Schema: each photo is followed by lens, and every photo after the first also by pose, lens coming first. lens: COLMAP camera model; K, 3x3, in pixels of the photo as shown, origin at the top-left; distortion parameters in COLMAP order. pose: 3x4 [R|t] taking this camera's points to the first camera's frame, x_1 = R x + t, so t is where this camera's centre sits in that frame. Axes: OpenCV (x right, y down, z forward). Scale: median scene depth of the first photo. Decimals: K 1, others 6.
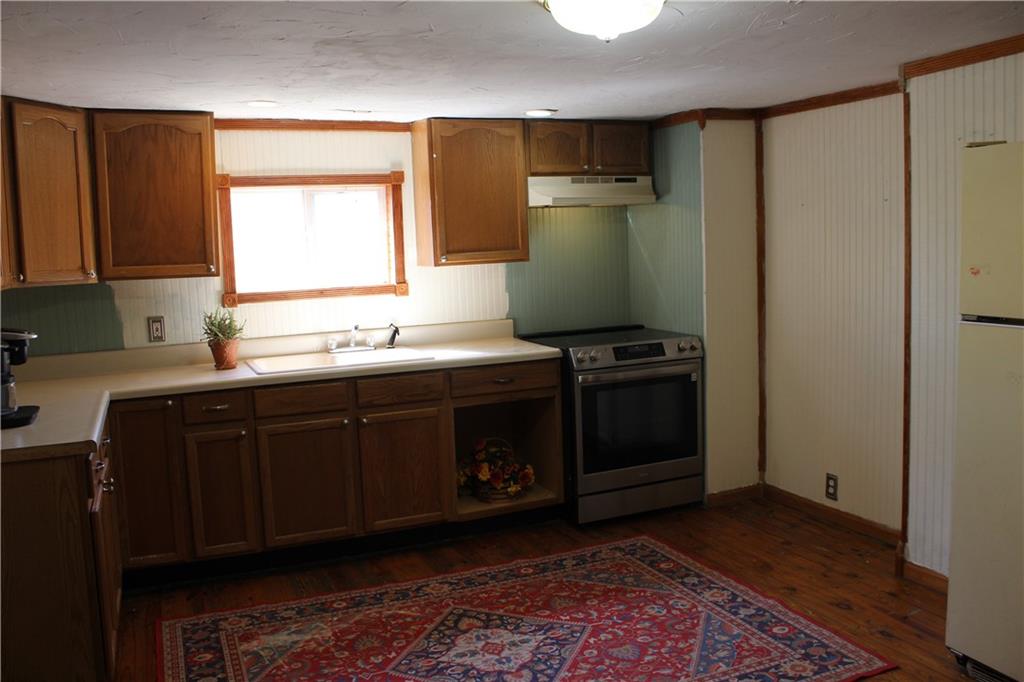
lens RADIAL K [[865.2, 0, 507.1], [0, 865.2, 337.3], [0, 0, 1]] dist [-0.138639, 0.081586]
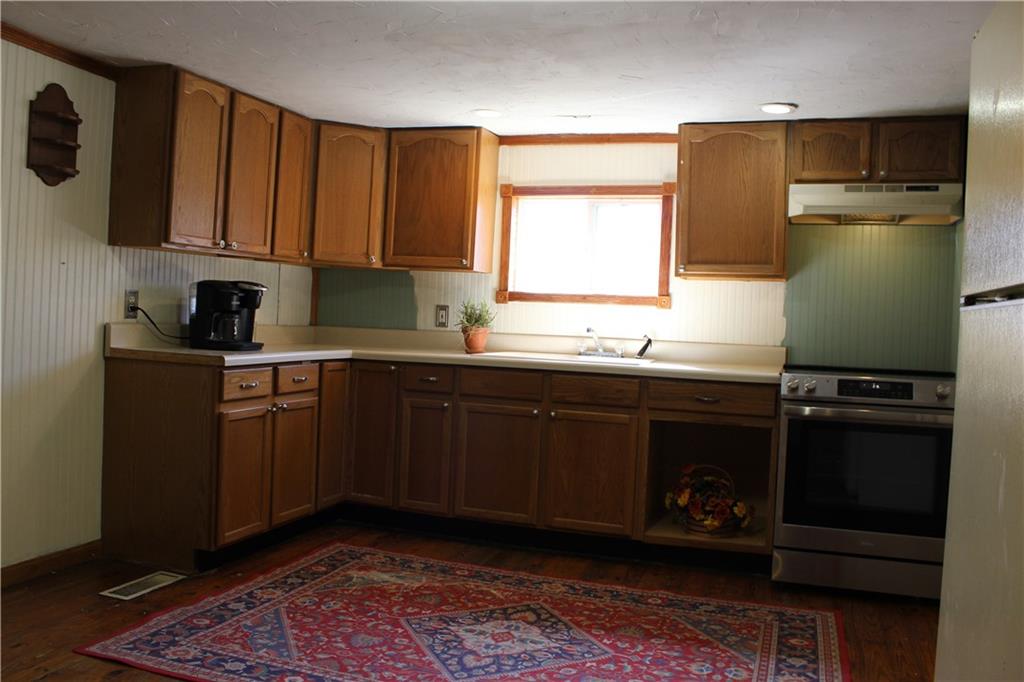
lens RADIAL K [[865.2, 0, 502.3], [0, 865.2, 336.6], [0, 0, 1]] dist [-0.138639, 0.081586]
pose [[0.731940, 0.083115, -0.676281, 0.458656], [-0.141213, 0.989487, -0.031227, 0.044338], [0.666575, 0.118356, 0.735982, 0.186882]]
